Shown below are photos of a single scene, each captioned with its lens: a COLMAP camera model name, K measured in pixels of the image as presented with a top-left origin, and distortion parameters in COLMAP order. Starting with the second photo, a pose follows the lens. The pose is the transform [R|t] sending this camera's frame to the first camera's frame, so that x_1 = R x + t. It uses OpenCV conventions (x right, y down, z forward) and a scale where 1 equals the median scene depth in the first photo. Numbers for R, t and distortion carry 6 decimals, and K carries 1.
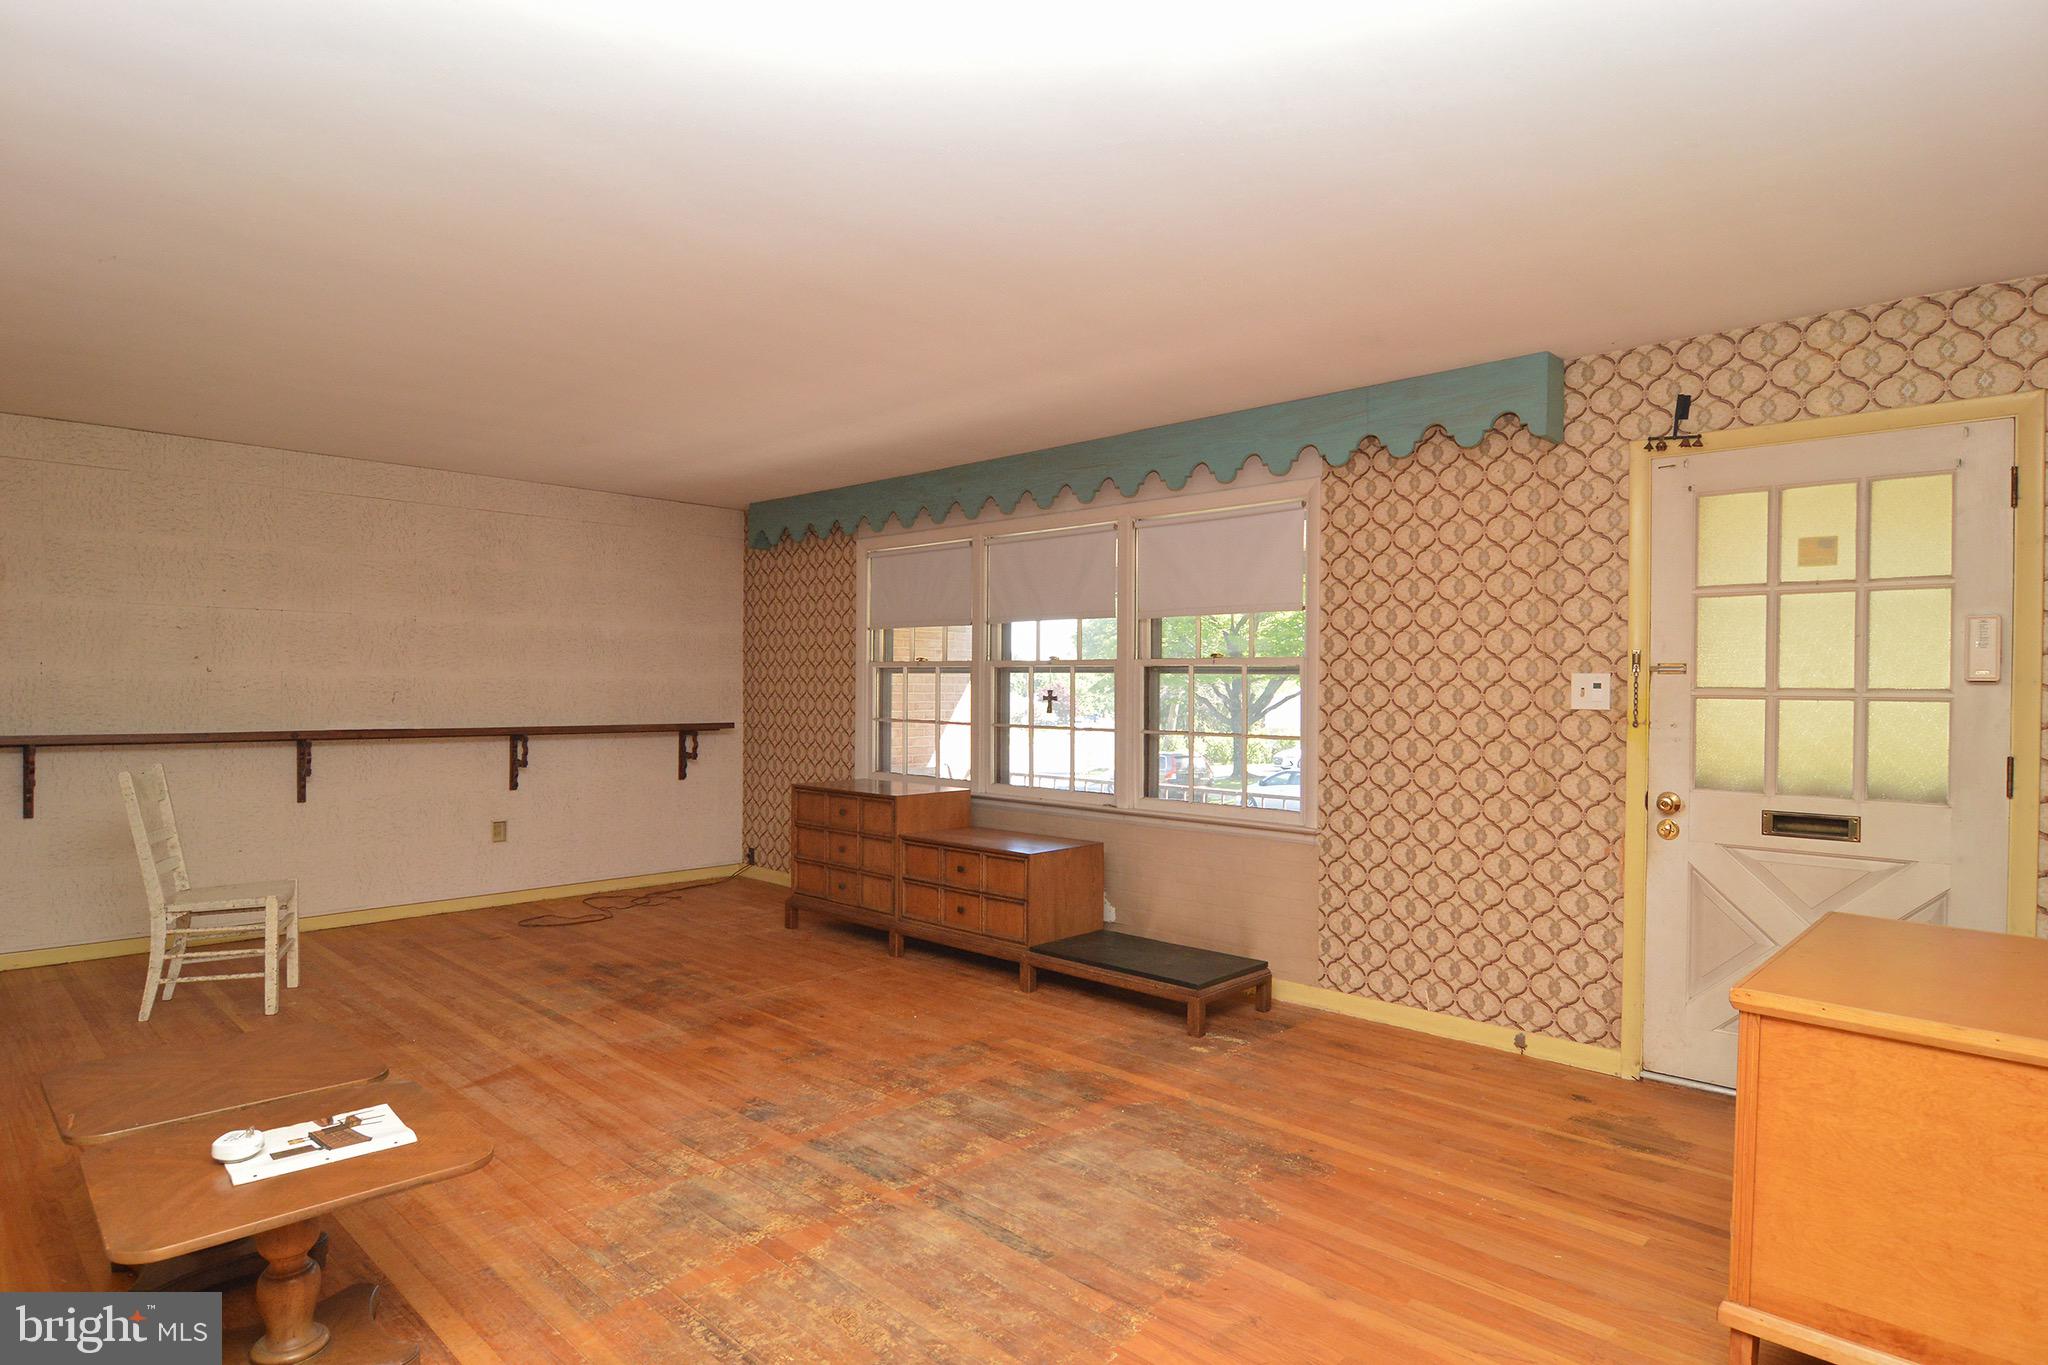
lens RADIAL K [[1133.1, 0, 1015.4], [0, 1133.1, 693.1], [0, 0, 1]] dist [-0.006257, -0.008924]
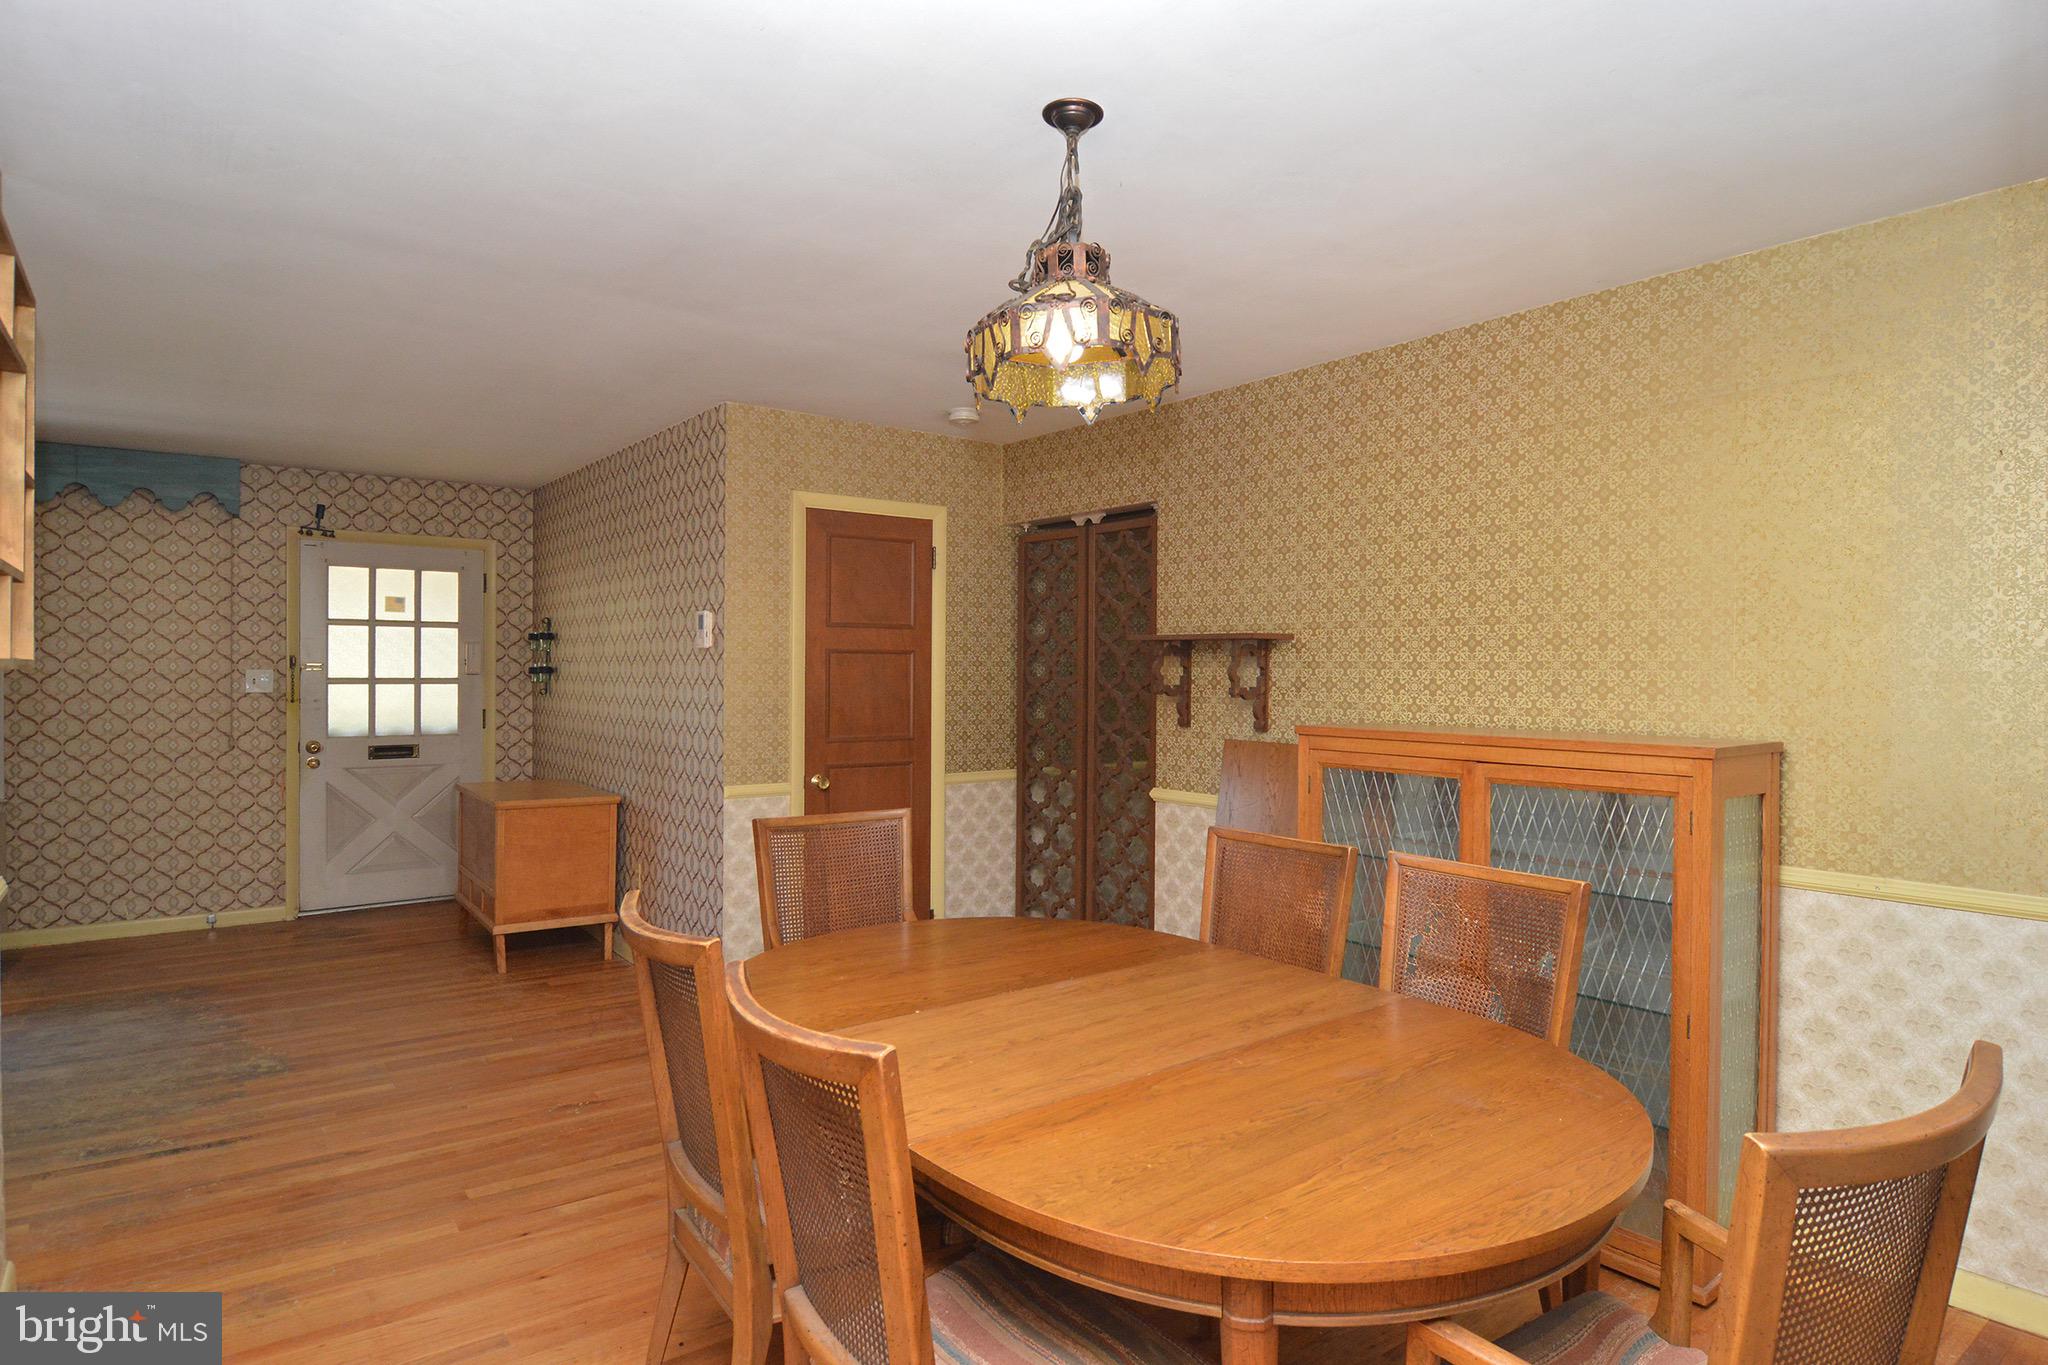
lens RADIAL K [[1133.1, 0, 1087.4], [0, 1133.1, 683.3], [0, 0, 1]] dist [-0.006257, -0.008924]
pose [[0.126649, -0.019626, 0.991753, -0.940874], [0.001583, 0.999807, 0.019584, -0.028341], [-0.991946, -0.000911, 0.126655, -0.349998]]
